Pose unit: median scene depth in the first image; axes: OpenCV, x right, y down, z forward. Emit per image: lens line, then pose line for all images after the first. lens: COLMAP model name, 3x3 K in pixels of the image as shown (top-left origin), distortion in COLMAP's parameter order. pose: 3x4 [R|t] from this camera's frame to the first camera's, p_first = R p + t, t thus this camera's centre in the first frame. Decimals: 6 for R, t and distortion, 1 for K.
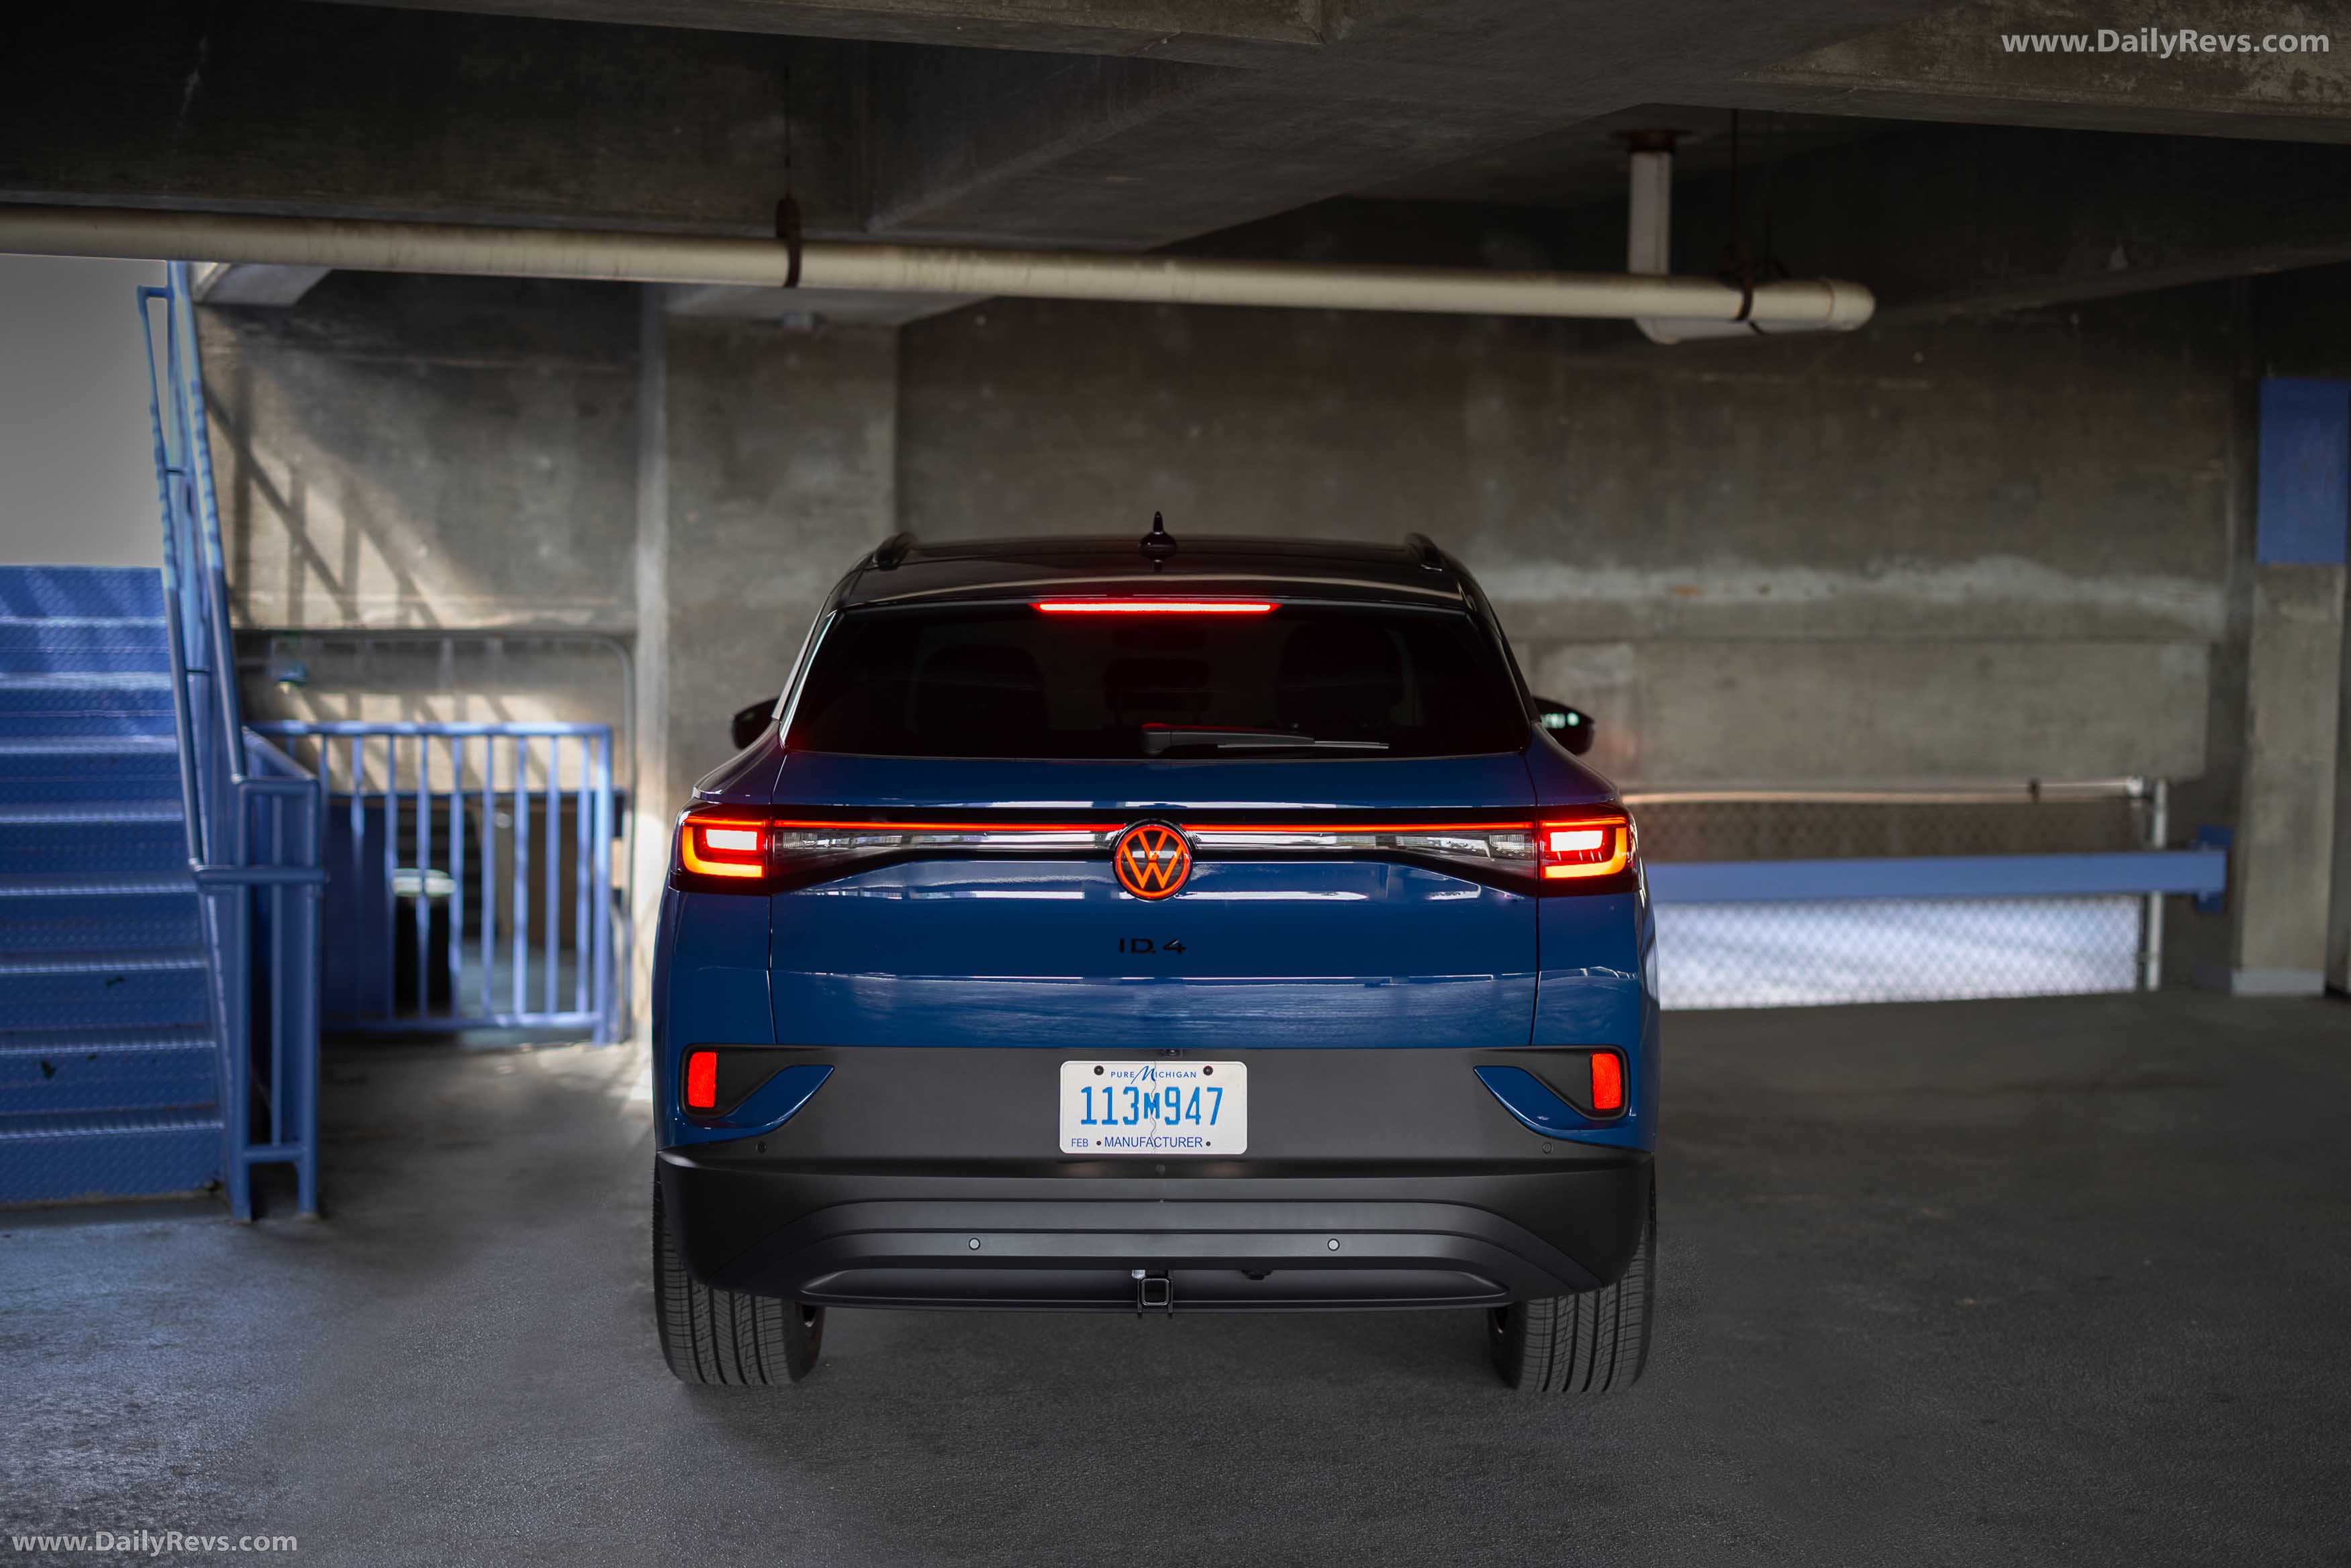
lens RADIAL K [[3390.4, 0, 1175.5], [0, 3390.4, 784.0], [0, 0, 1]] dist [0.017391, 0.028790]
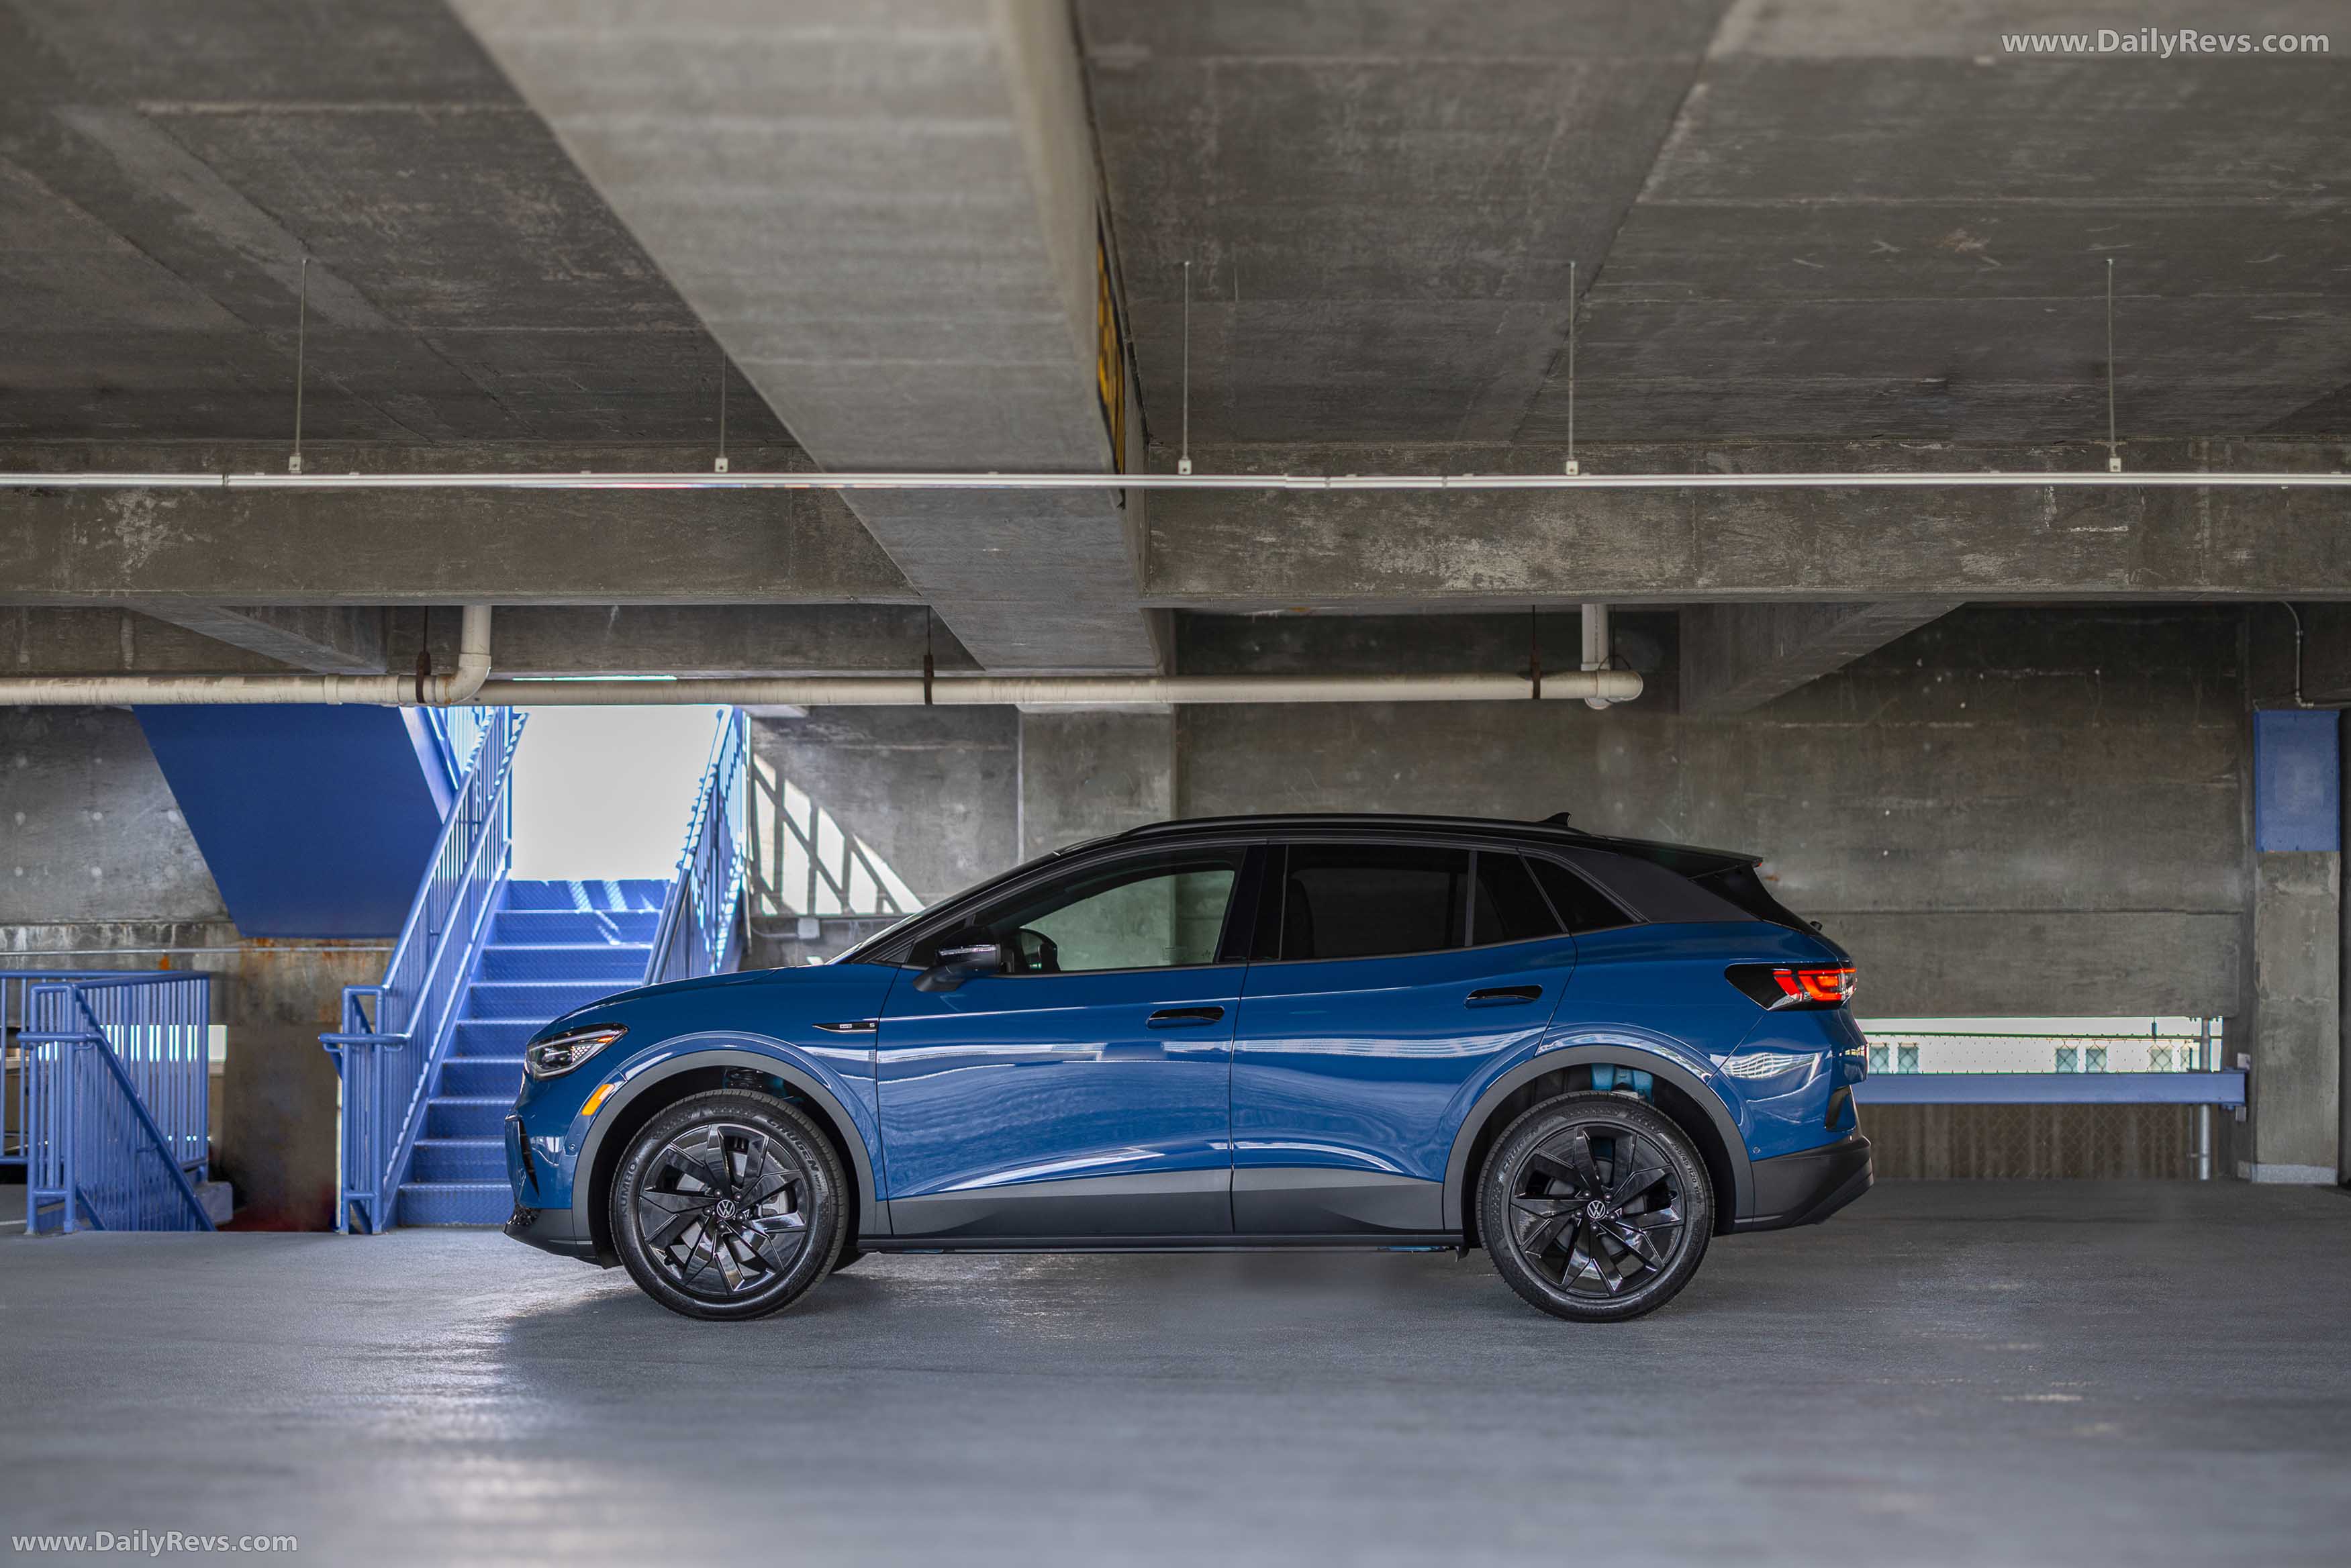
lens RADIAL K [[3390.4, 0, 1175.5], [0, 3390.4, 784.0], [0, 0, 1]] dist [0.017391, 0.028790]
pose [[0.934258, -0.029022, -0.355414, 0.419466], [-0.007262, 0.994927, -0.100333, 0.046270], [0.356523, 0.096318, 0.929309, -0.387811]]
